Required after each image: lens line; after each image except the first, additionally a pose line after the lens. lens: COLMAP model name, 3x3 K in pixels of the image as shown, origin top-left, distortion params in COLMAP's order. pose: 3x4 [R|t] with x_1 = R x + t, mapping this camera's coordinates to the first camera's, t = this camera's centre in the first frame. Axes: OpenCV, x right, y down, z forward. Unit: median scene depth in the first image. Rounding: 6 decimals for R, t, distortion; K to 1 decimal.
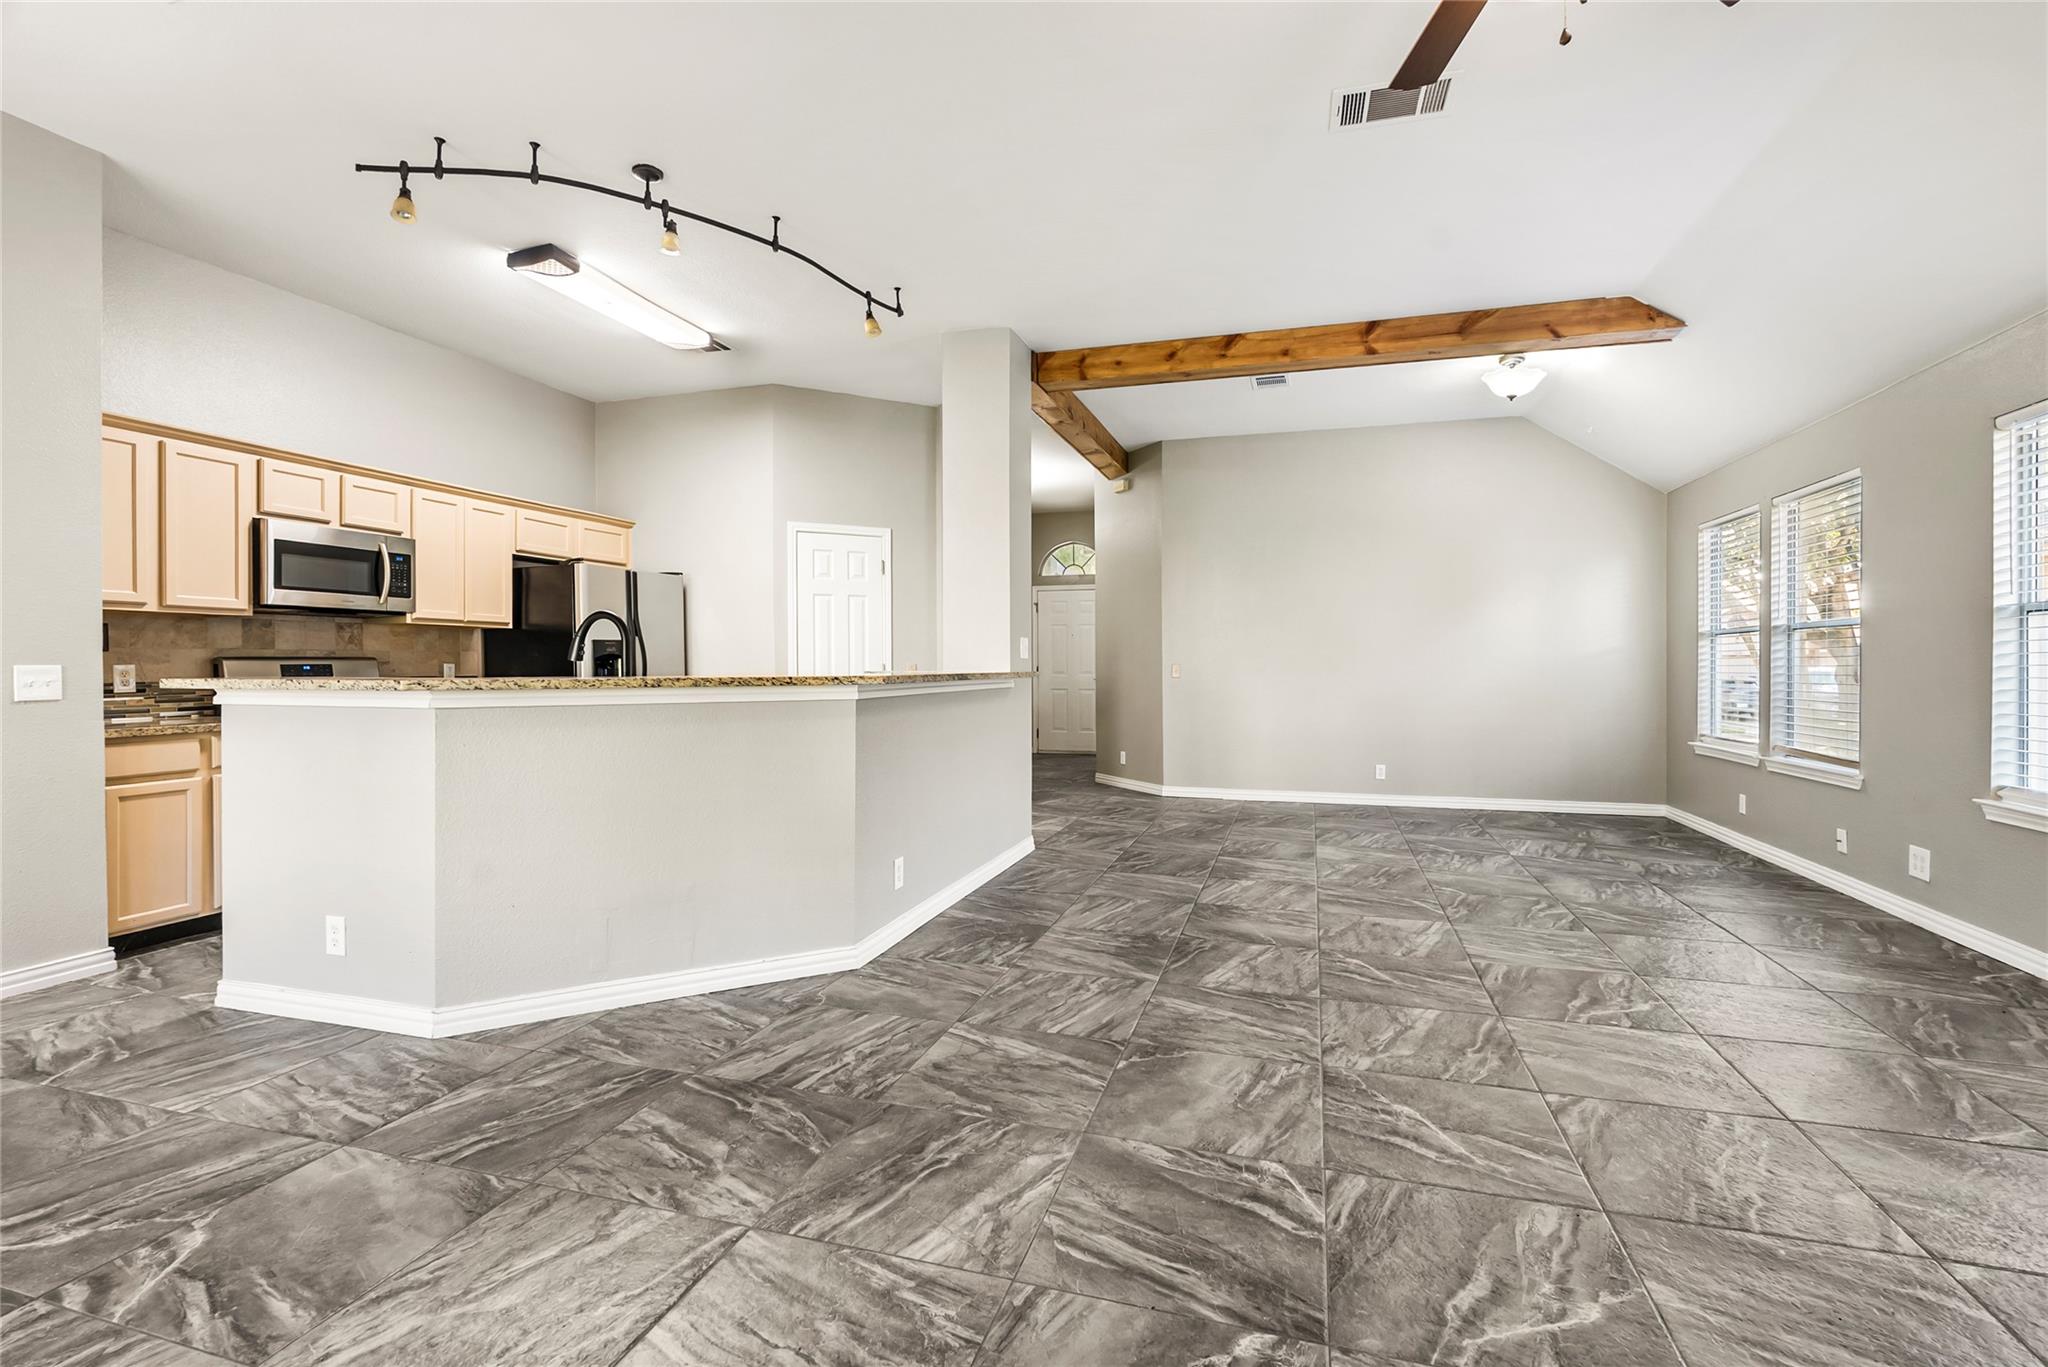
lens RADIAL K [[915.9, 0, 1036.6], [0, 915.9, 662.6], [0, 0, 1]] dist [-0.007812, 0.001840]
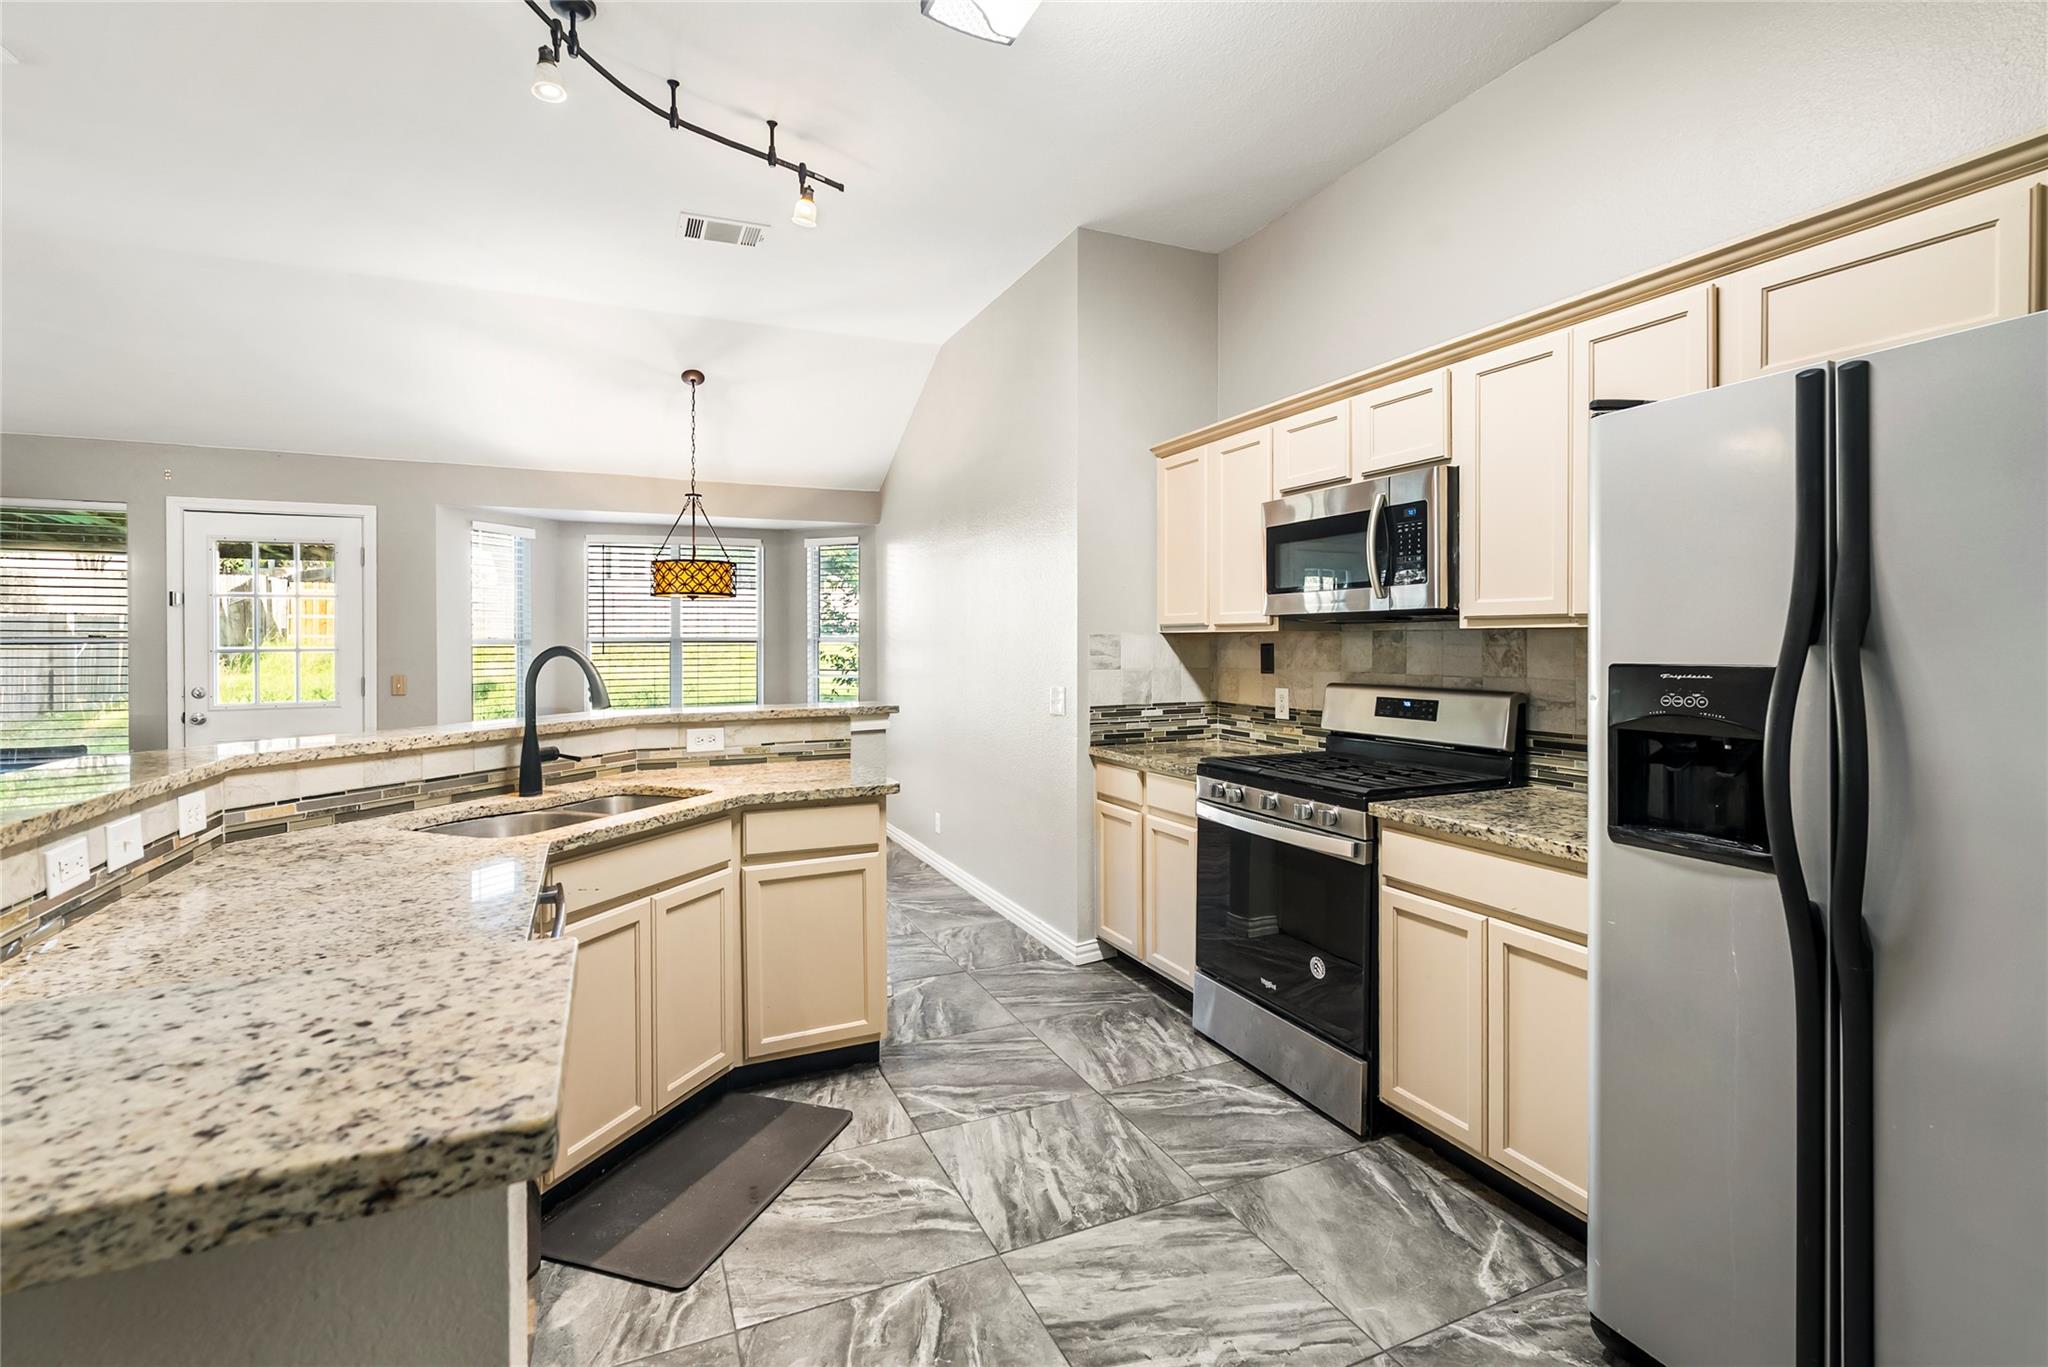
lens RADIAL K [[915.9, 0, 1049.7], [0, 915.9, 635.8], [0, 0, 1]] dist [-0.007812, 0.001840]
pose [[-0.752746, -0.002778, -0.658306, -0.206058], [0.005151, 0.999936, -0.010110, -0.041141], [0.658291, -0.011001, -0.752683, 1.471667]]
